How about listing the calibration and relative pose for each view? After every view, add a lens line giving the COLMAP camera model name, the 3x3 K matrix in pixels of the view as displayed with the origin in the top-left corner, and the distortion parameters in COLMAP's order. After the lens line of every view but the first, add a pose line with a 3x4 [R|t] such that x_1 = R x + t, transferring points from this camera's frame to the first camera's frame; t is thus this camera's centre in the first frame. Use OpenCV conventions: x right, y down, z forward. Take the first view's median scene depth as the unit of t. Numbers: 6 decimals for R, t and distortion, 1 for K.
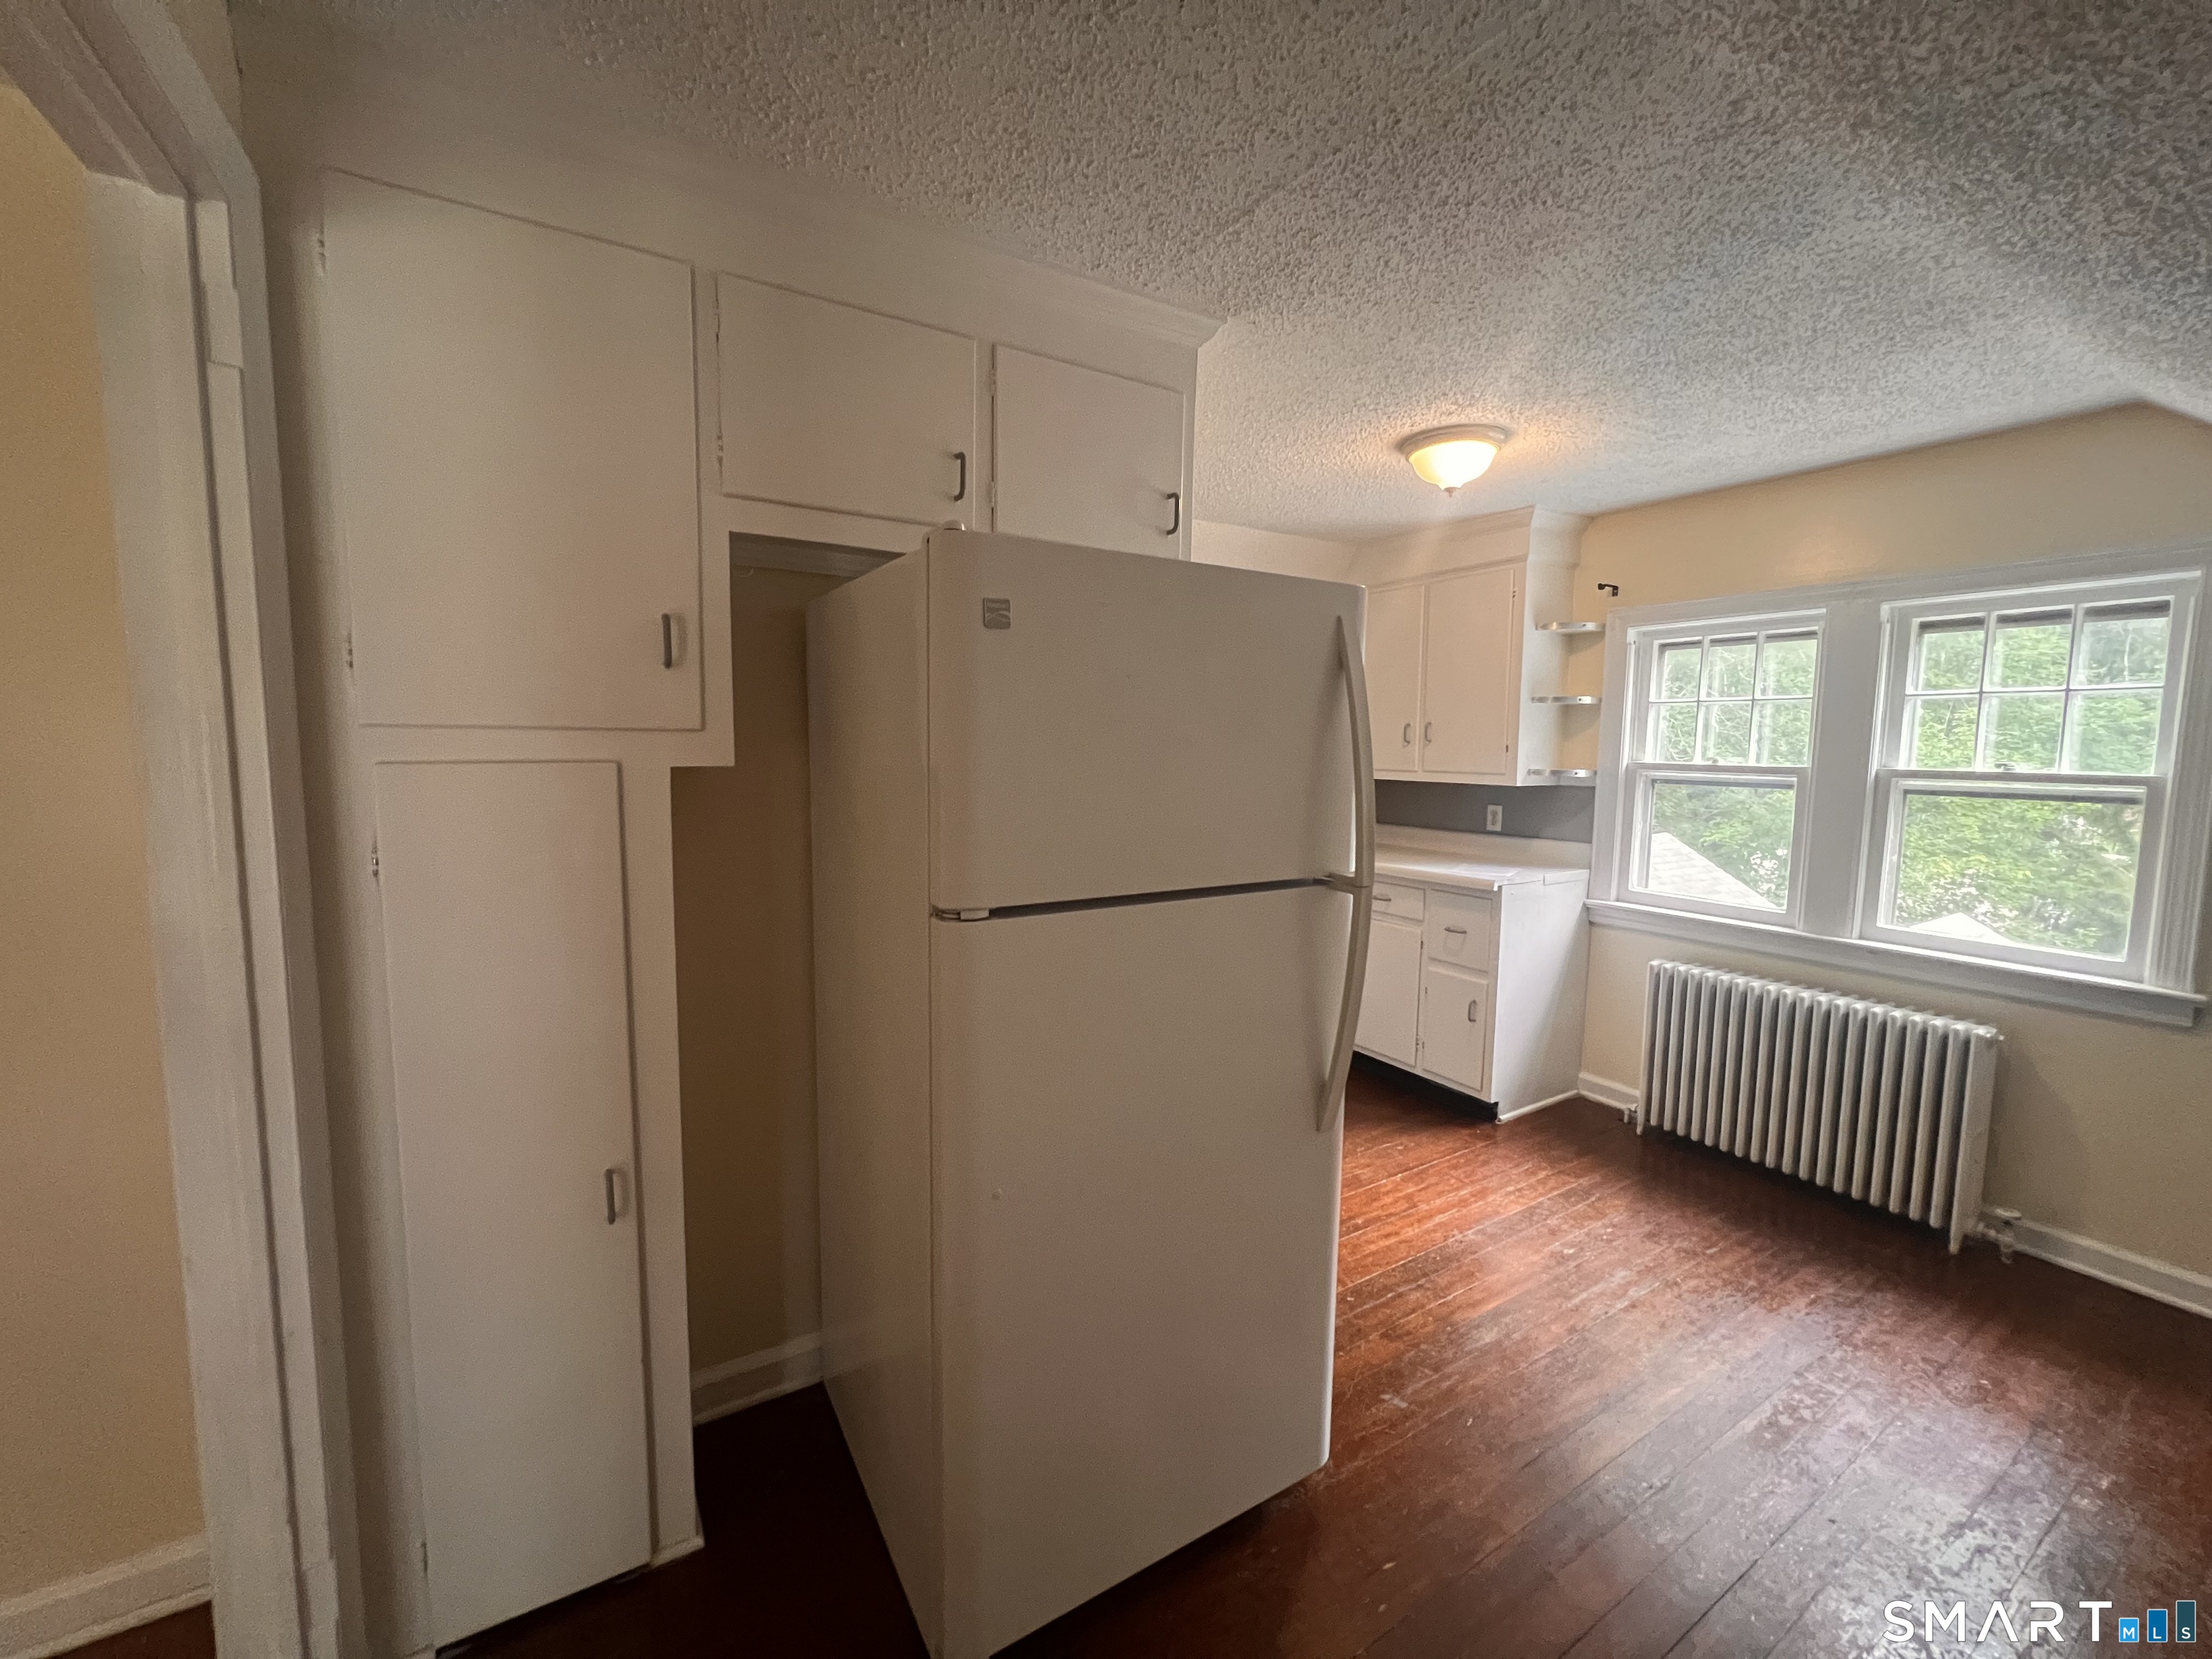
lens RADIAL K [[884.8, 0, 1102.2], [0, 884.8, 828.3], [0, 0, 1]] dist [-0.003952, 0.000681]
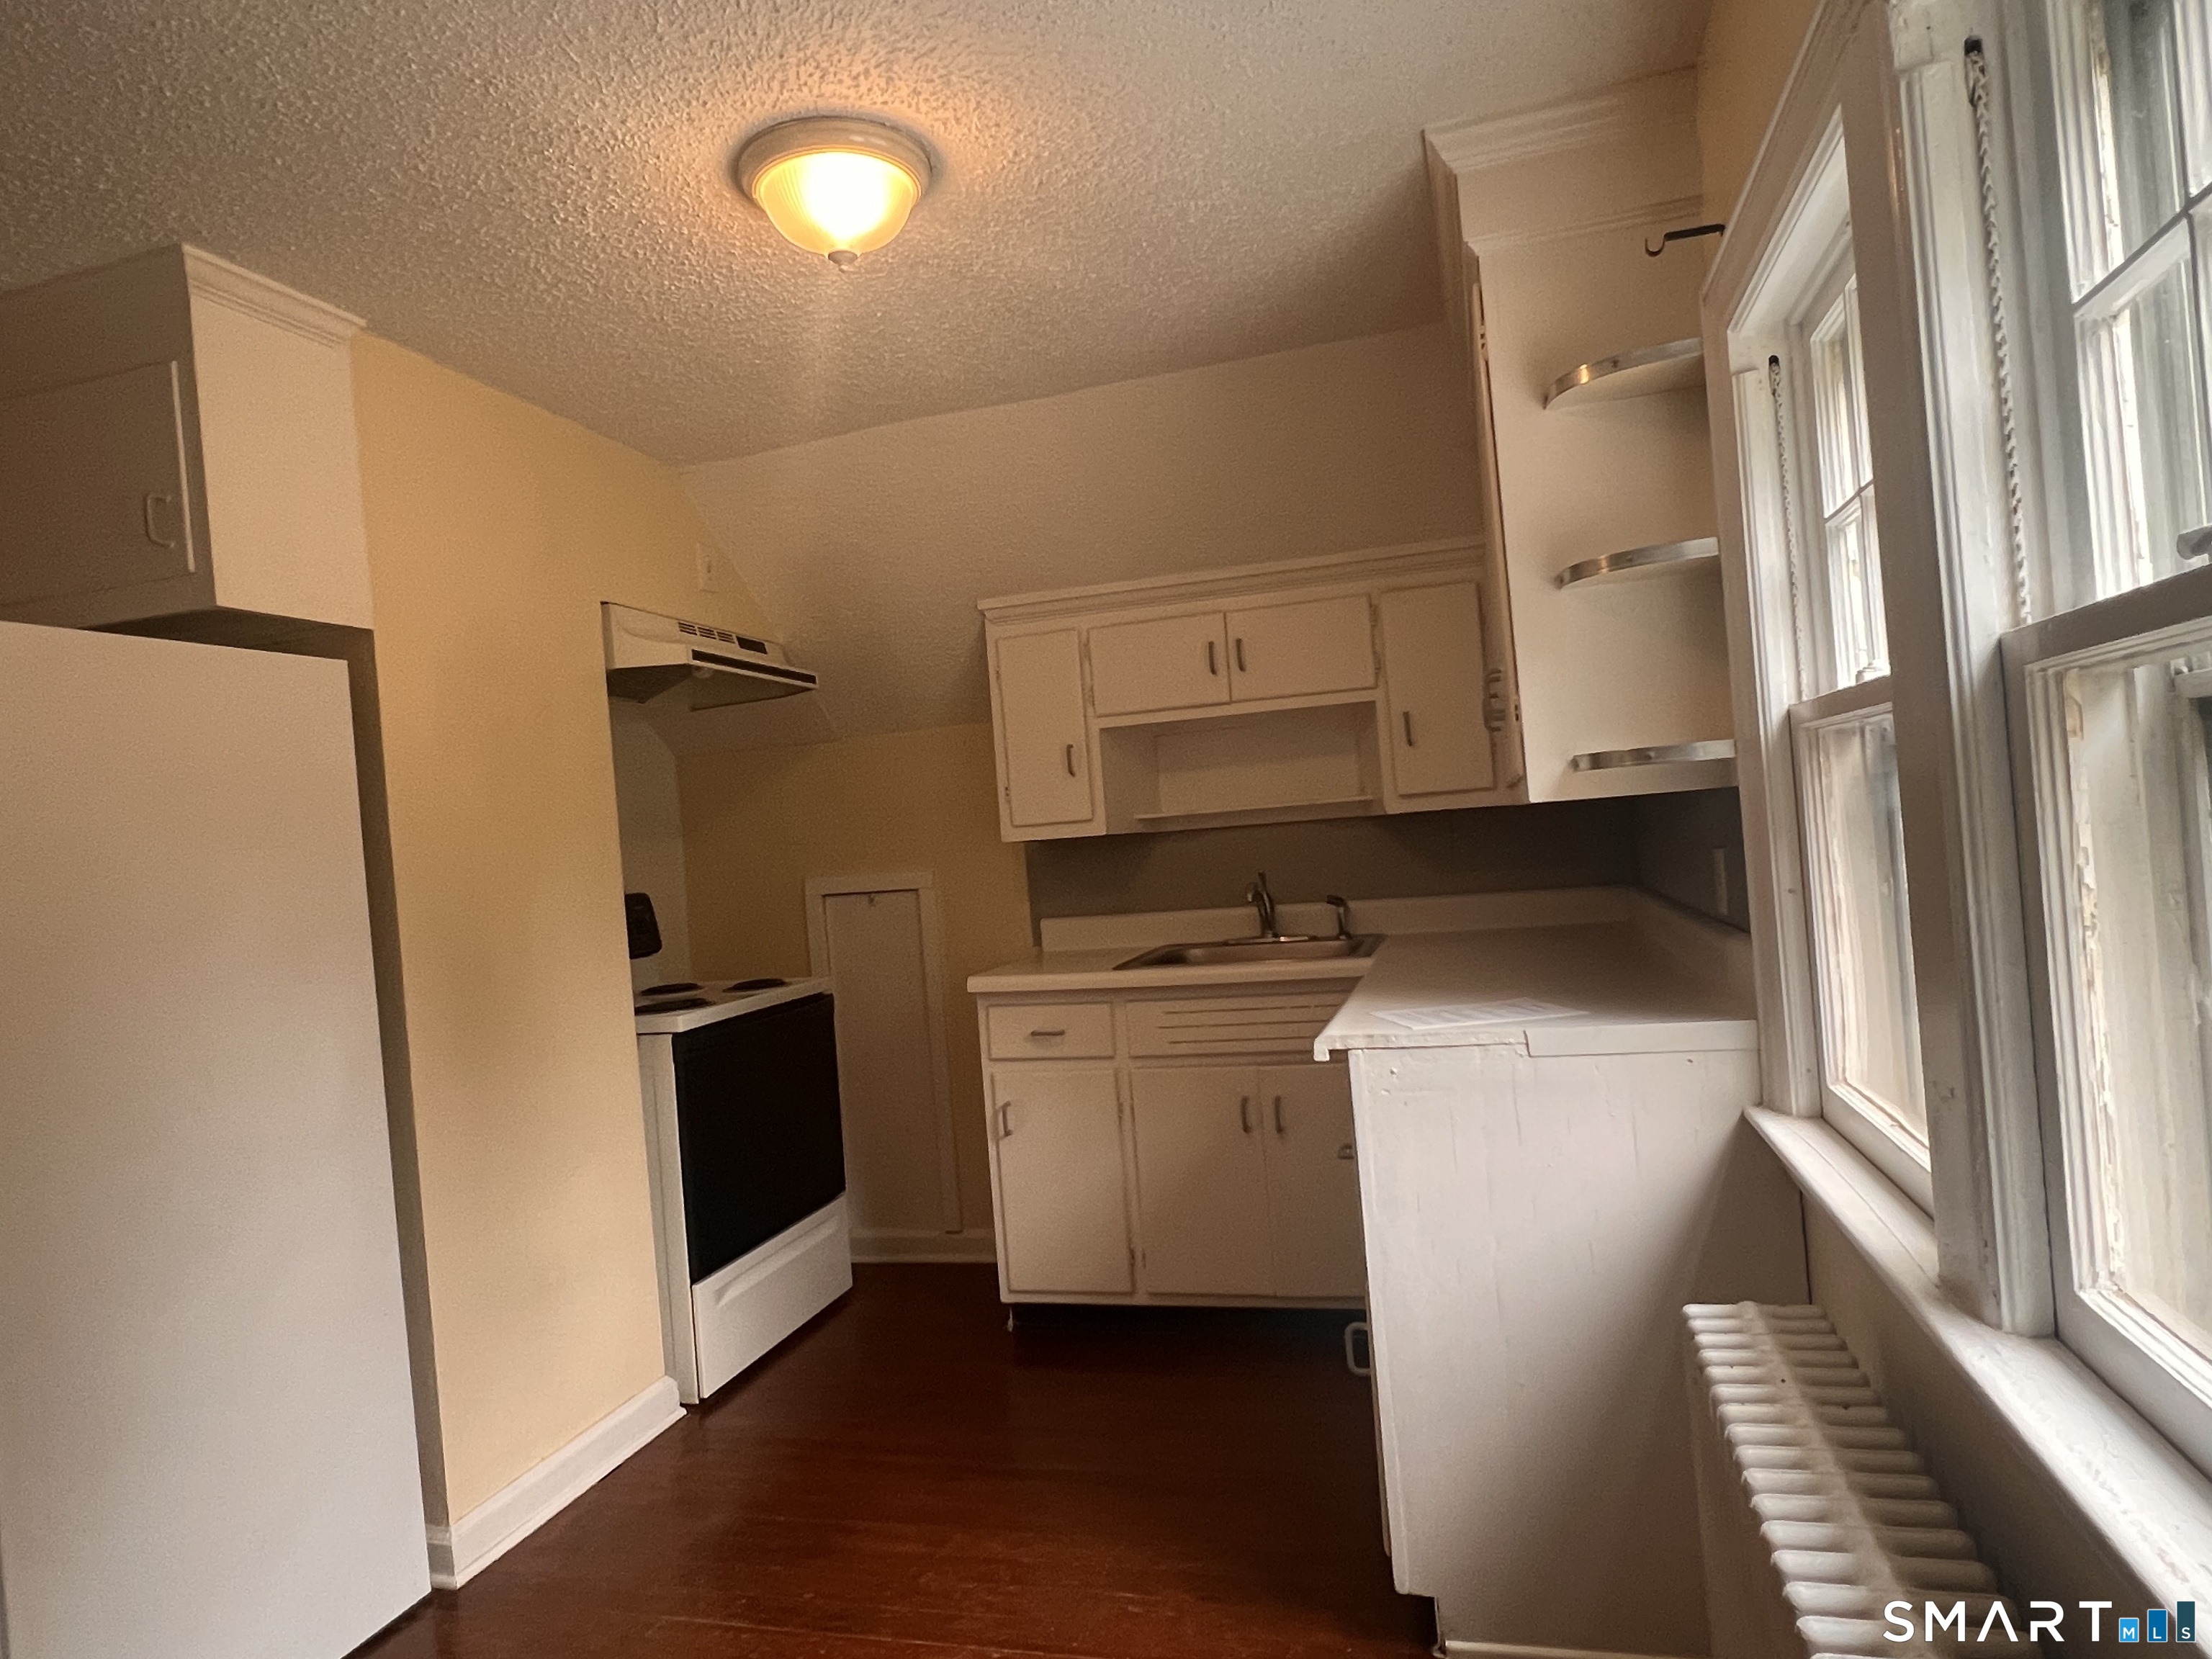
lens RADIAL K [[1334.0, 0, 1098.4], [0, 1334.0, 836.2], [0, 0, 1]] dist [-0.007330, 0.001992]
pose [[0.665480, -0.065991, -0.743493, 0.808789], [0.013994, 0.997012, -0.075967, 0.010464], [0.746285, 0.040150, 0.664415, 0.472770]]
